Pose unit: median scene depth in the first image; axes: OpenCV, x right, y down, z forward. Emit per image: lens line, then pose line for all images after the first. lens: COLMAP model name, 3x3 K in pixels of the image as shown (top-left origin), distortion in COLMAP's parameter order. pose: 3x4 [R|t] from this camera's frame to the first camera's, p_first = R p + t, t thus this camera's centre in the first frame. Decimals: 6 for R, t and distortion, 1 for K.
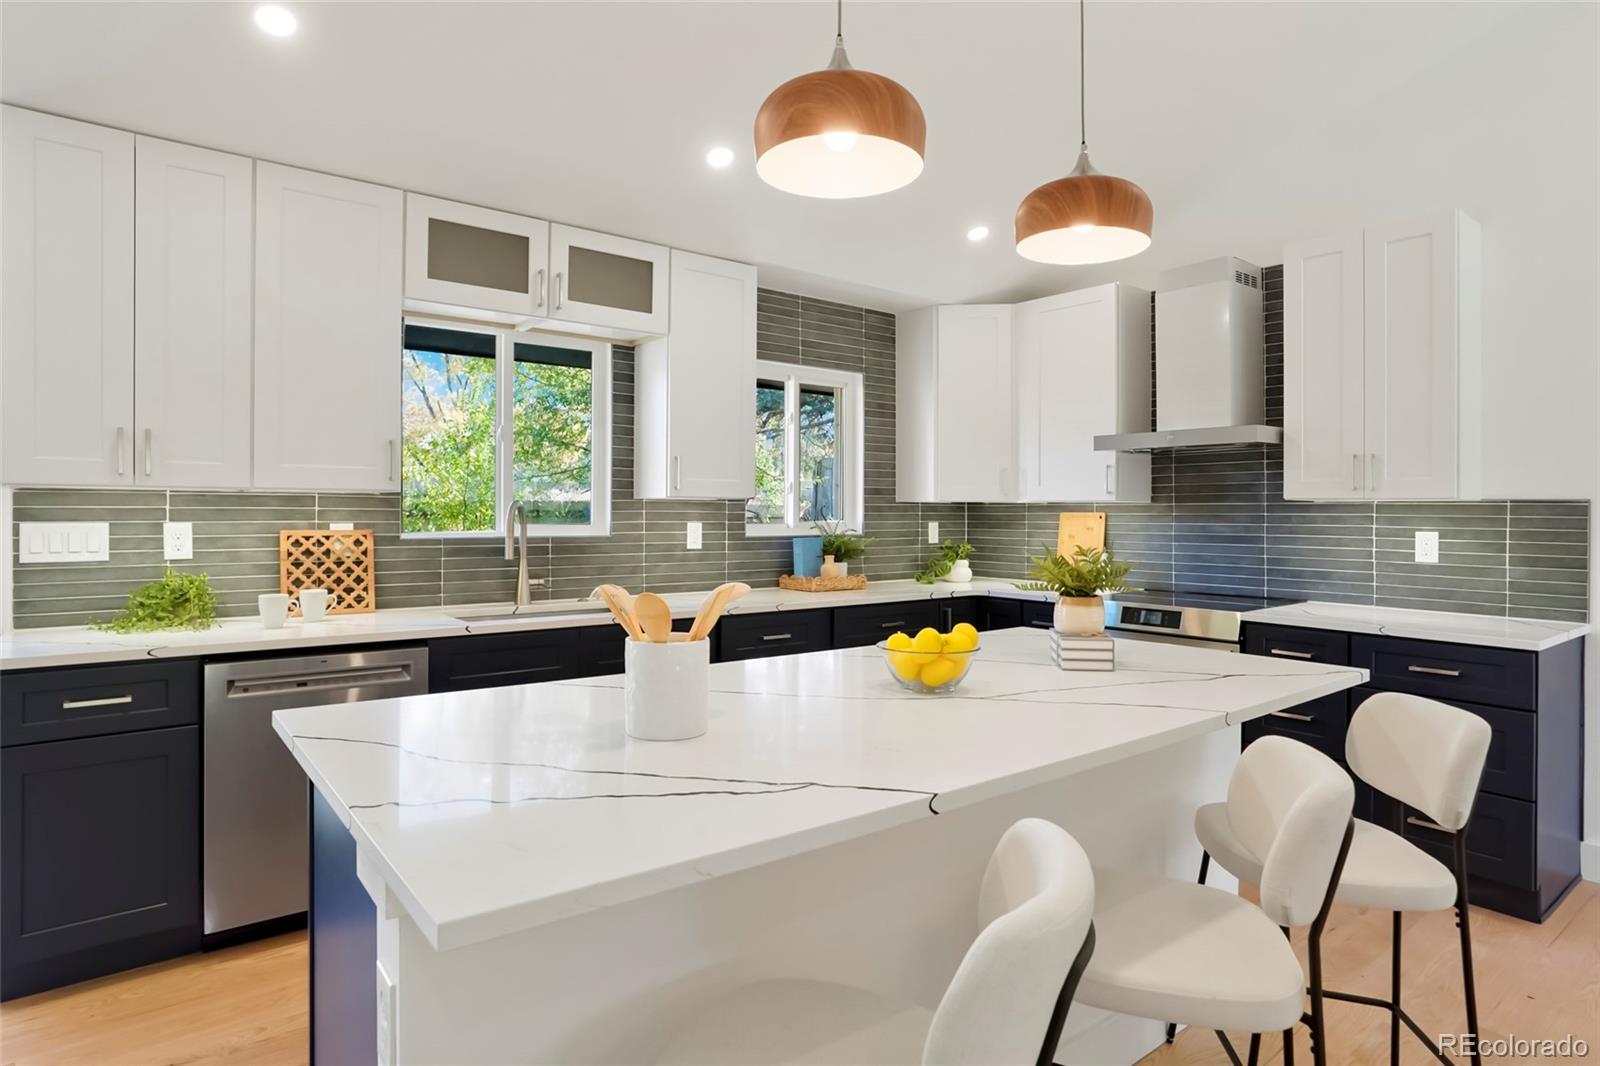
lens RADIAL K [[877.5, 0, 820.4], [0, 877.5, 514.9], [0, 0, 1]] dist [-0.024373, 0.003854]
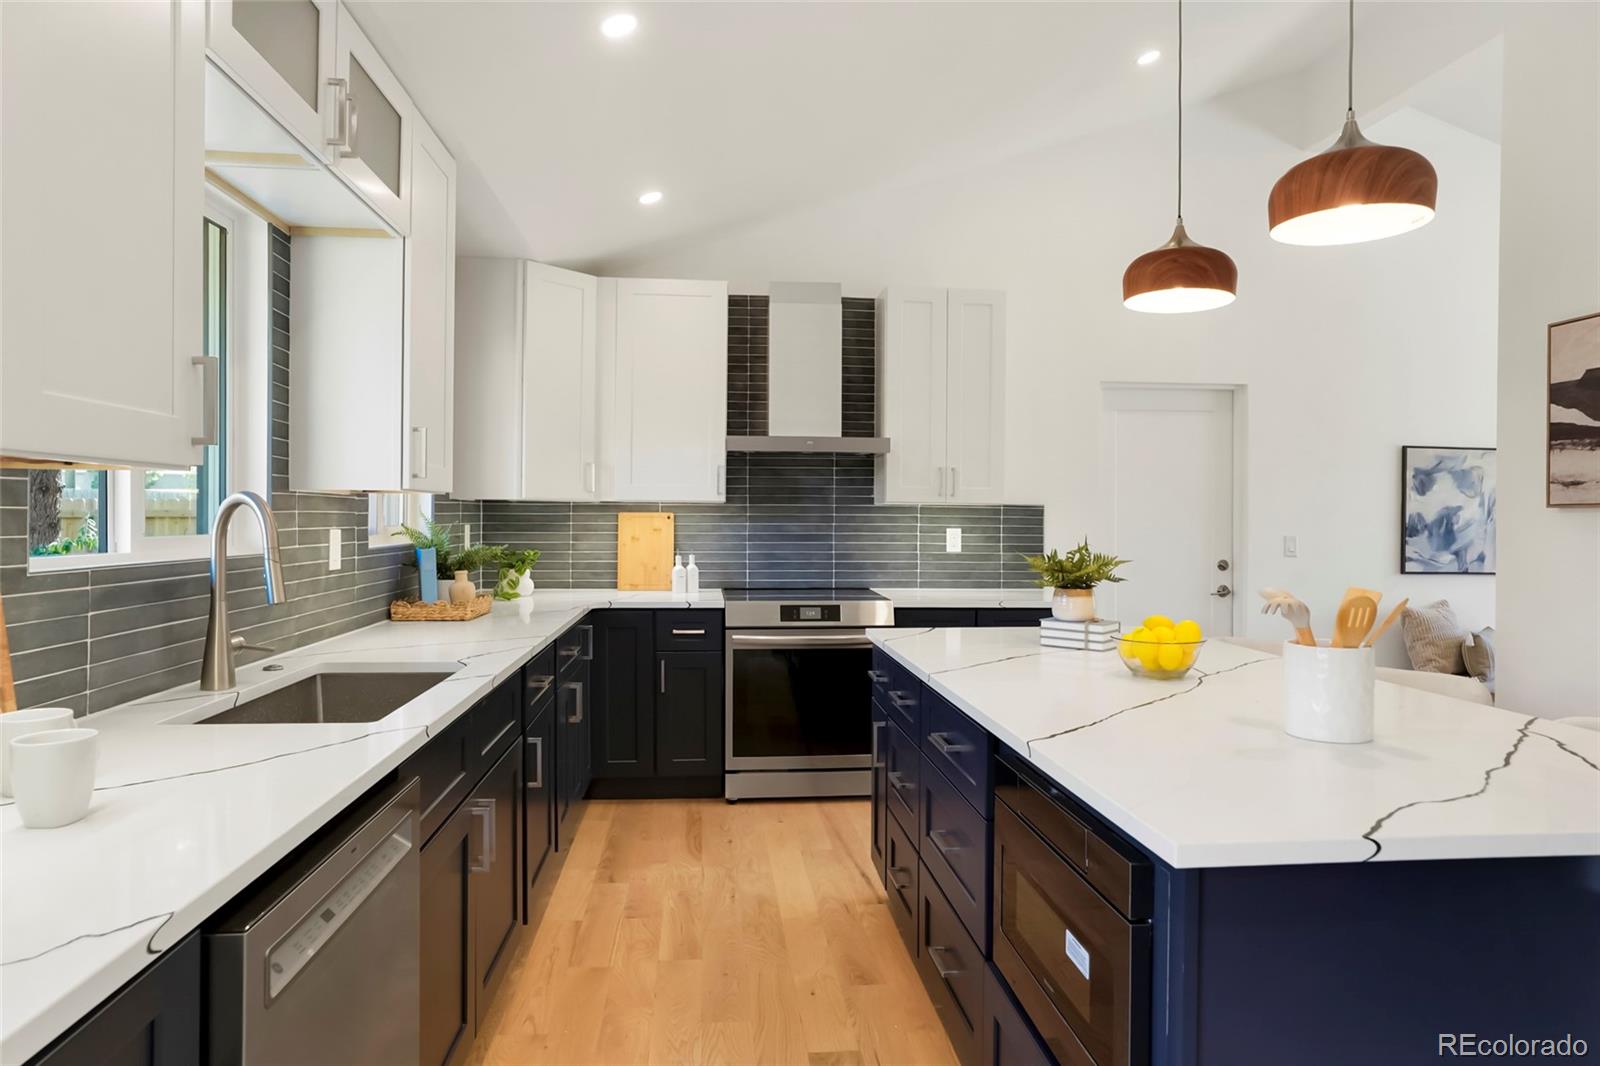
lens RADIAL K [[963.1, 0, 795.2], [0, 963.1, 518.8], [0, 0, 1]] dist [-0.021351, 0.001445]
pose [[0.552800, -0.004202, 0.833303, -0.571447], [-0.001456, 0.999981, 0.006008, -0.003174], [-0.833313, -0.004535, 0.552784, 0.354754]]
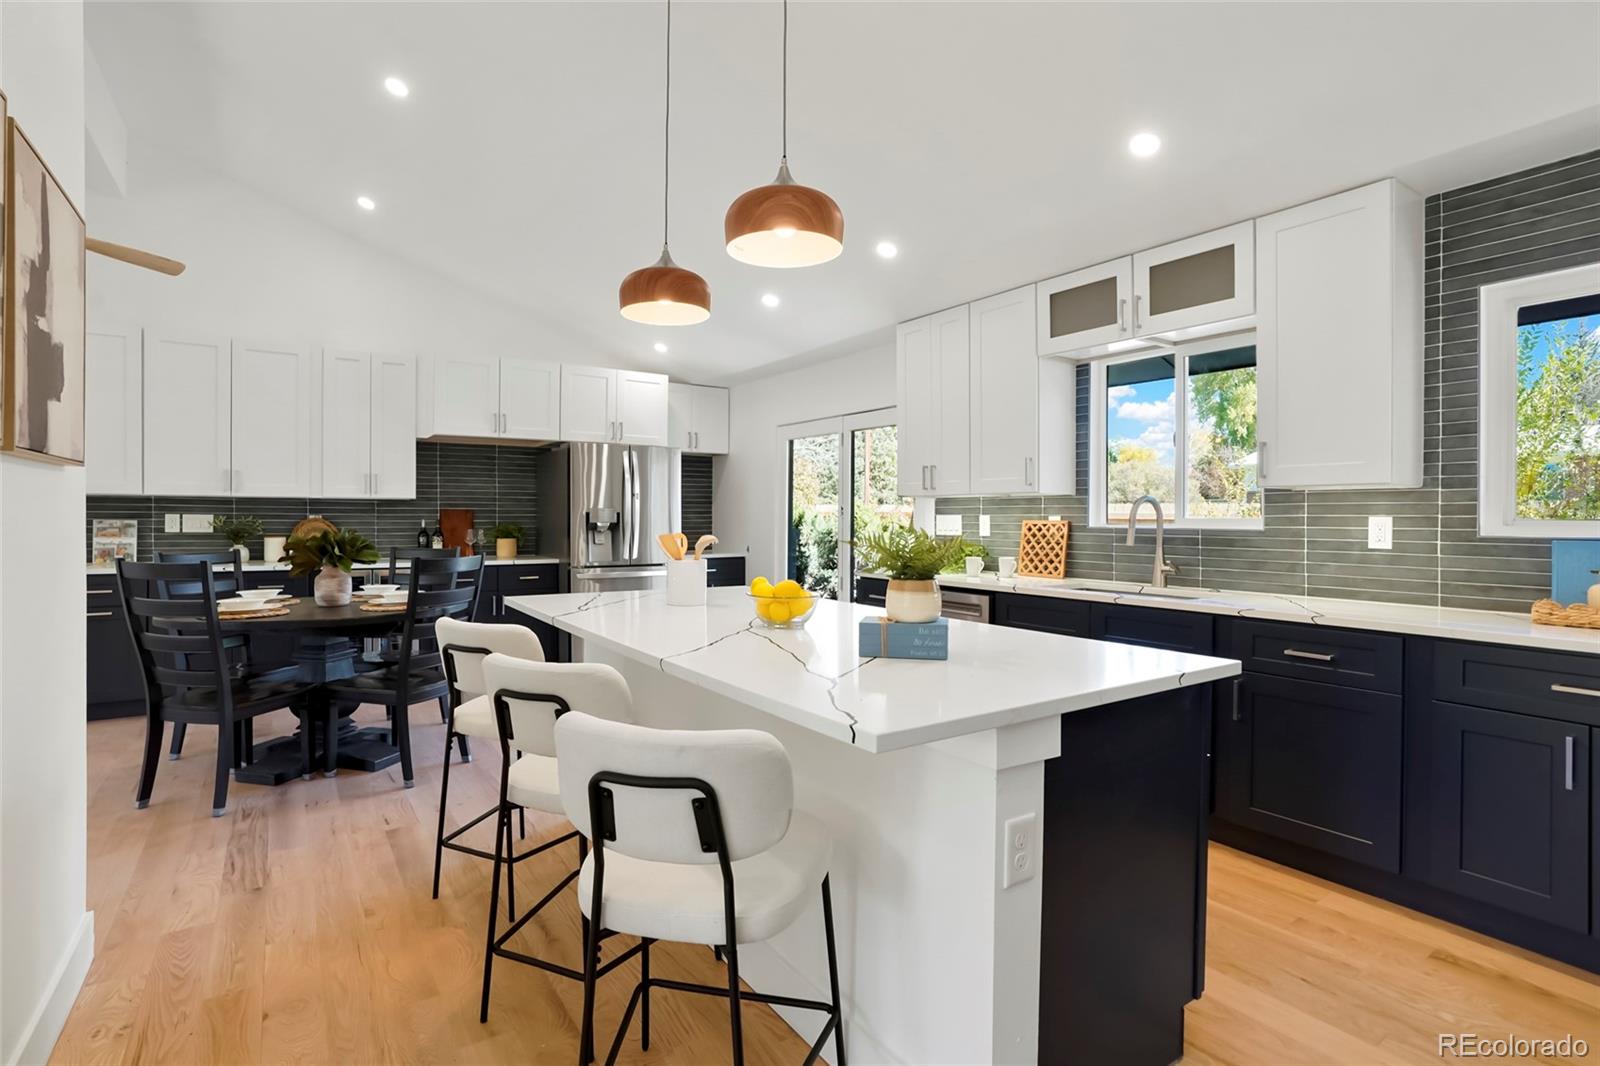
lens RADIAL K [[774.6, 0, 776.4], [0, 774.6, 519.7], [0, 0, 1]] dist [-0.023266, 0.002525]
pose [[-0.102252, -0.002726, -0.994755, 0.647334], [-0.006464, 0.999977, -0.002076, 0.017783], [0.994738, 0.006217, -0.102267, 0.550113]]
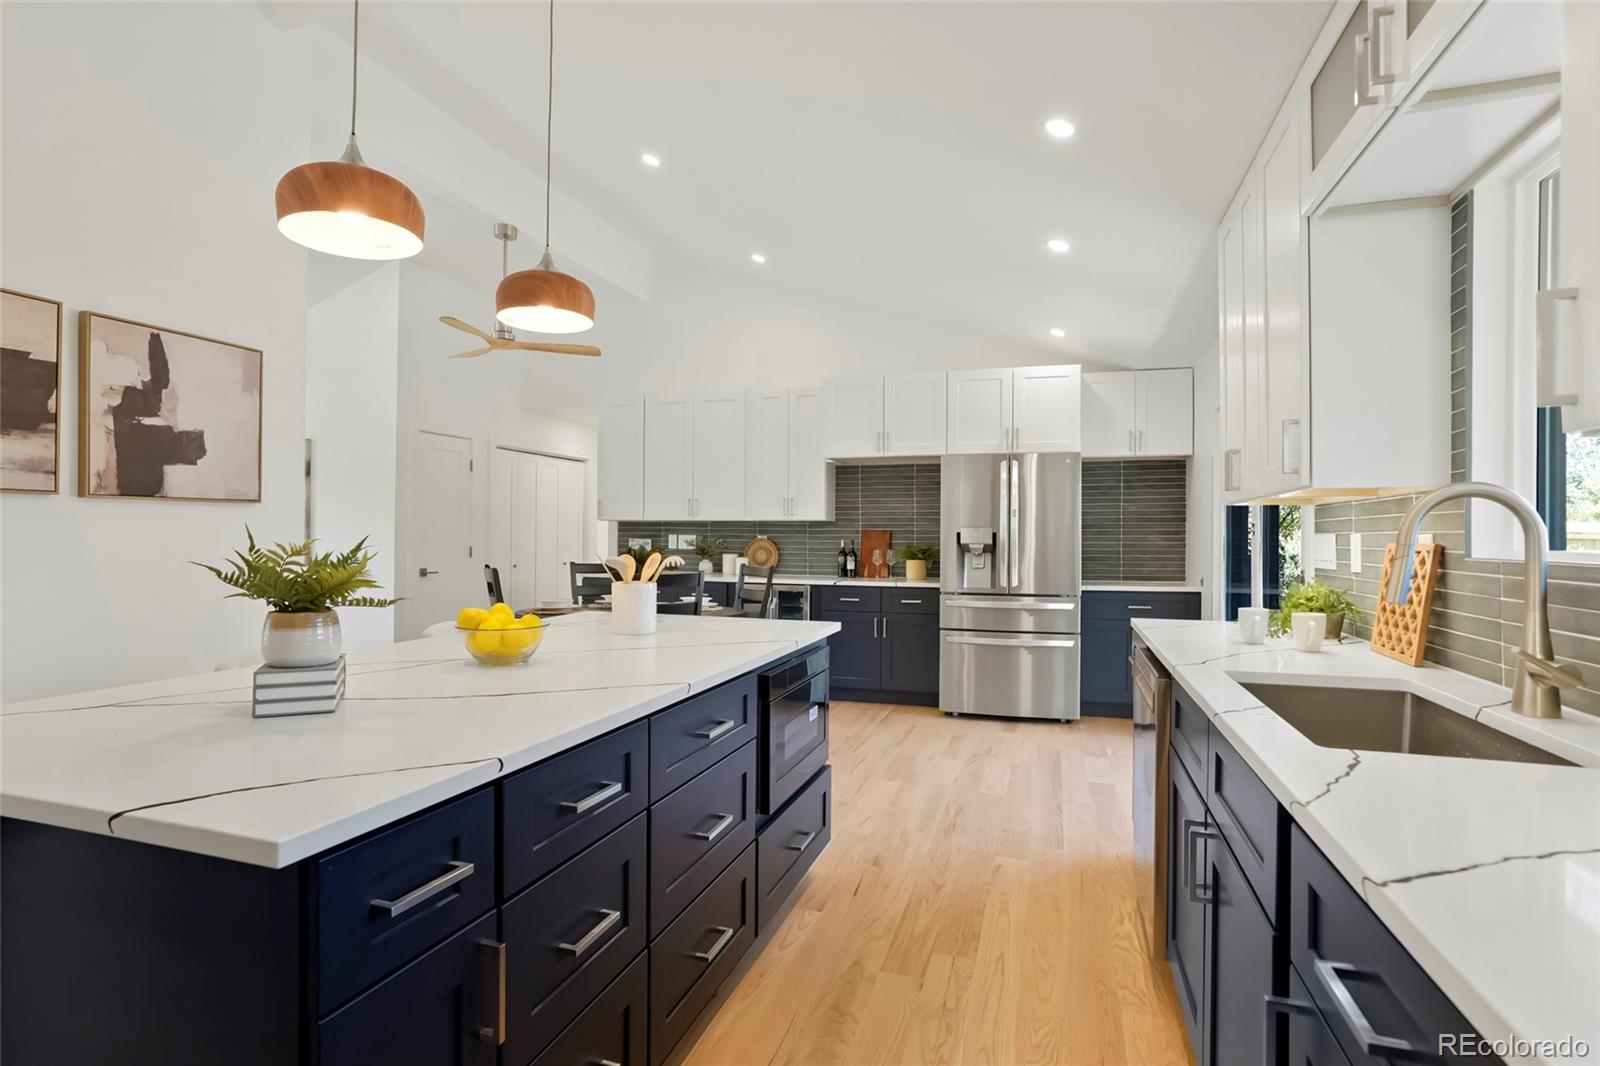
lens RADIAL K [[774.6, 0, 809.5], [0, 774.6, 534.6], [0, 0, 1]] dist [-0.023266, 0.002525]
pose [[-0.828482, -0.012258, -0.559882, 0.163176], [-0.011723, 0.999921, -0.004545, 0.016004], [0.559894, 0.002798, -0.828560, 0.997927]]
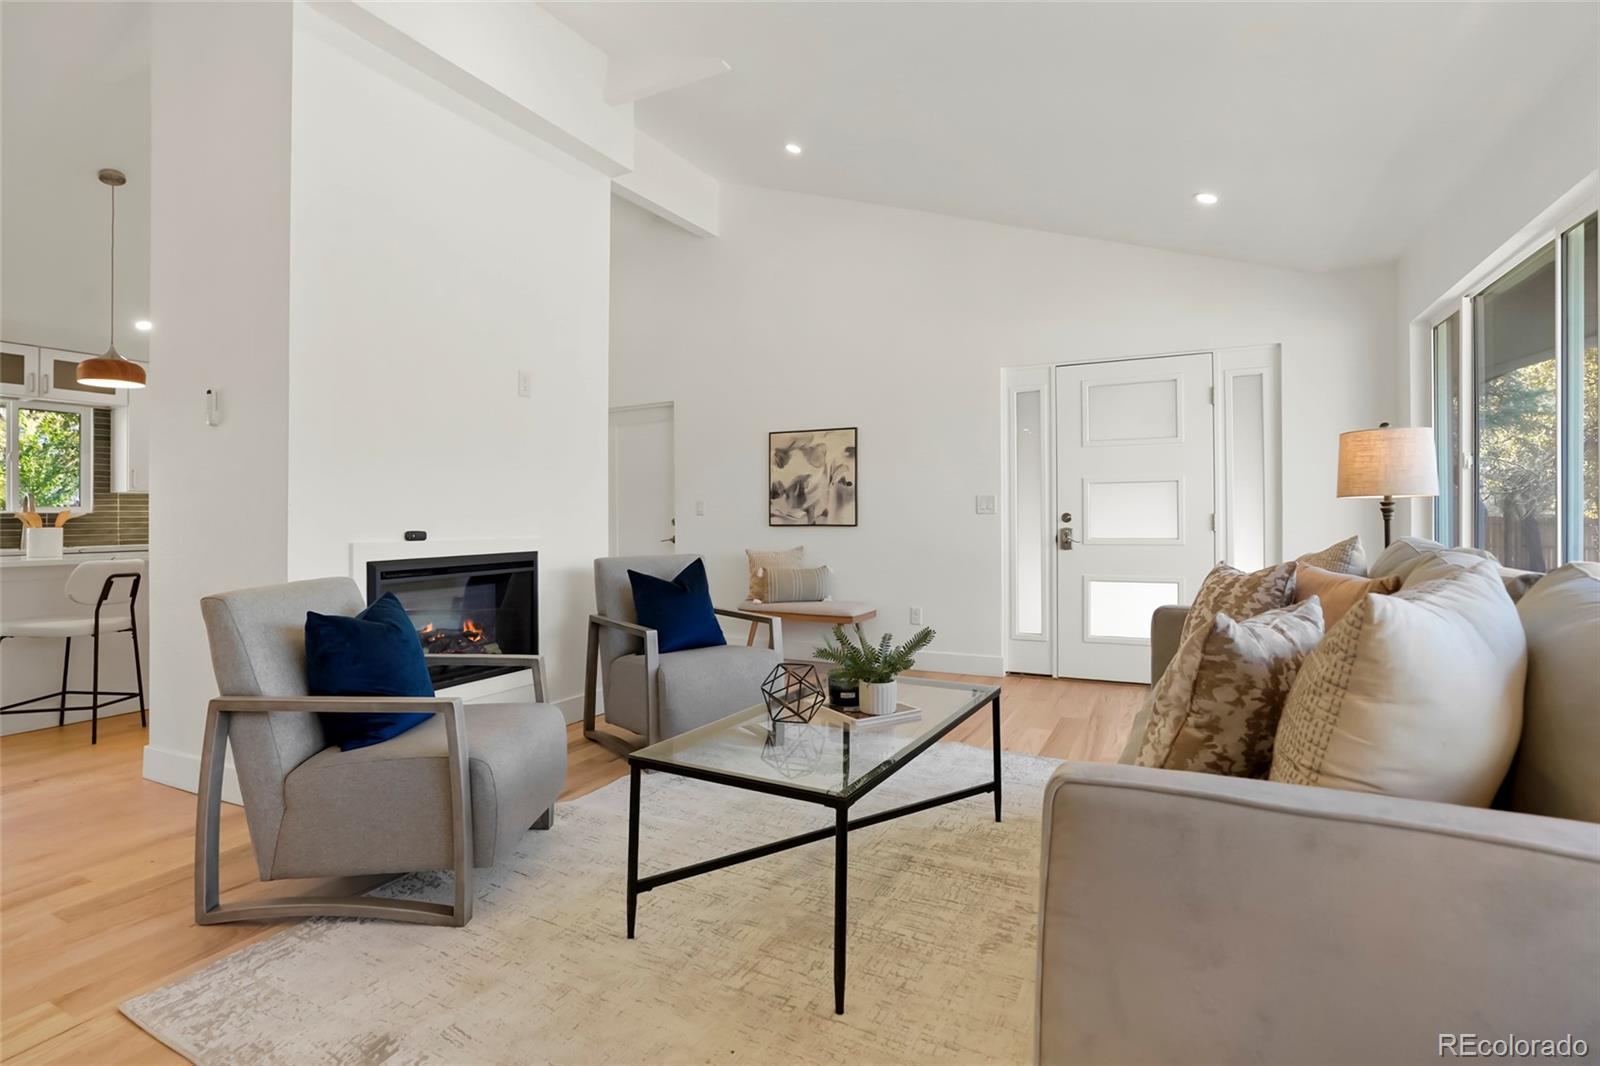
lens RADIAL K [[744.5, 0, 806.6], [0, 744.5, 506.3], [0, 0, 1]] dist [-0.021780, 0.001739]
pose [[0.922222, -0.018614, 0.386212, 0.542114], [0.023368, 0.999698, -0.007619, 0.056332], [-0.385954, 0.016051, 0.922378, -0.977198]]
